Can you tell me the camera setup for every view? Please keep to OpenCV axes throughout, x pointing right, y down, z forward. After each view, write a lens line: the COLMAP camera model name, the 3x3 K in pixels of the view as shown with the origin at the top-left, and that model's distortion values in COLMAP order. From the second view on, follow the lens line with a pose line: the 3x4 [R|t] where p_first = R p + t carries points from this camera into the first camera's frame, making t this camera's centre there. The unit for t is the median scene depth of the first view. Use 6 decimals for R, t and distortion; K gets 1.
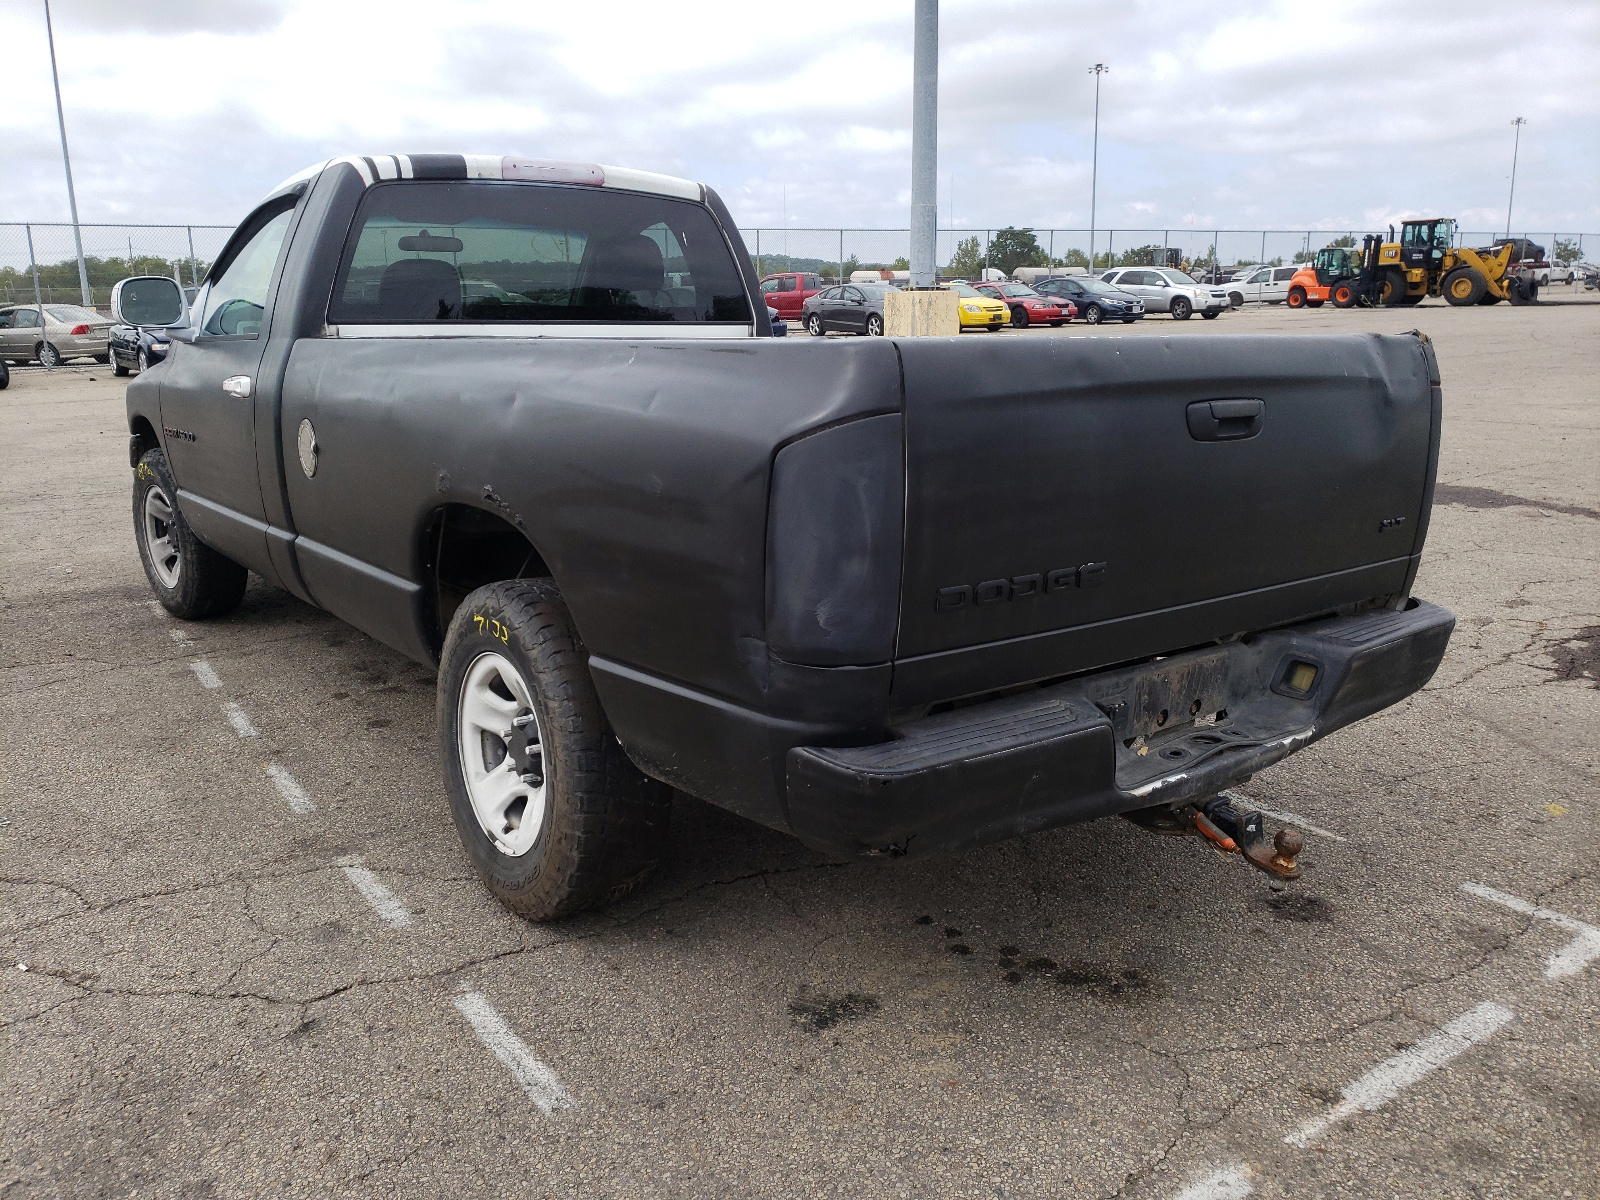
lens RADIAL K [[1226.0, 0, 800.5], [0, 1226.0, 617.1], [0, 0, 1]] dist [0.034503, 0.001382]
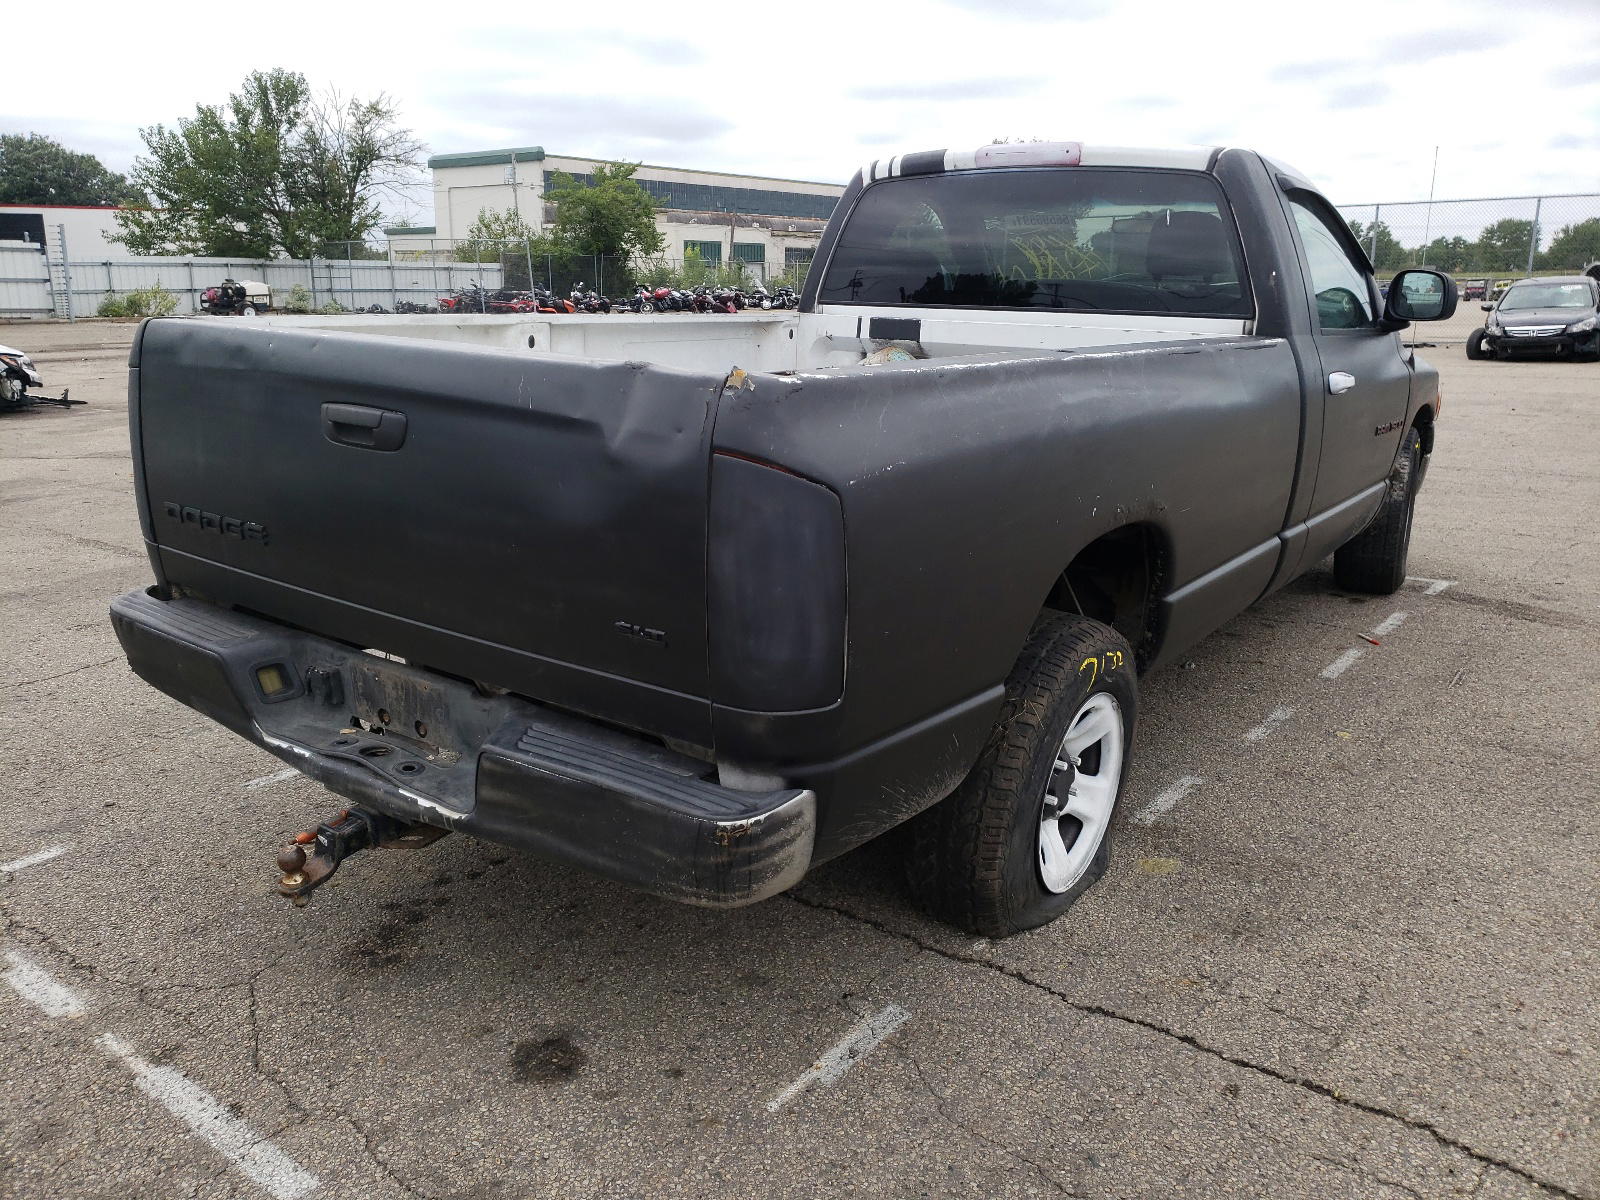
lens RADIAL K [[1254.6, 0, 800.0], [0, 1254.6, 600.0], [0, 0, 1]] dist [-0.005343, 0.042972]
pose [[0.291127, 0.254668, -0.922166, 1.197575], [-0.250056, 0.950665, 0.183596, -0.255214], [0.923427, 0.177143, 0.340446, 0.870770]]
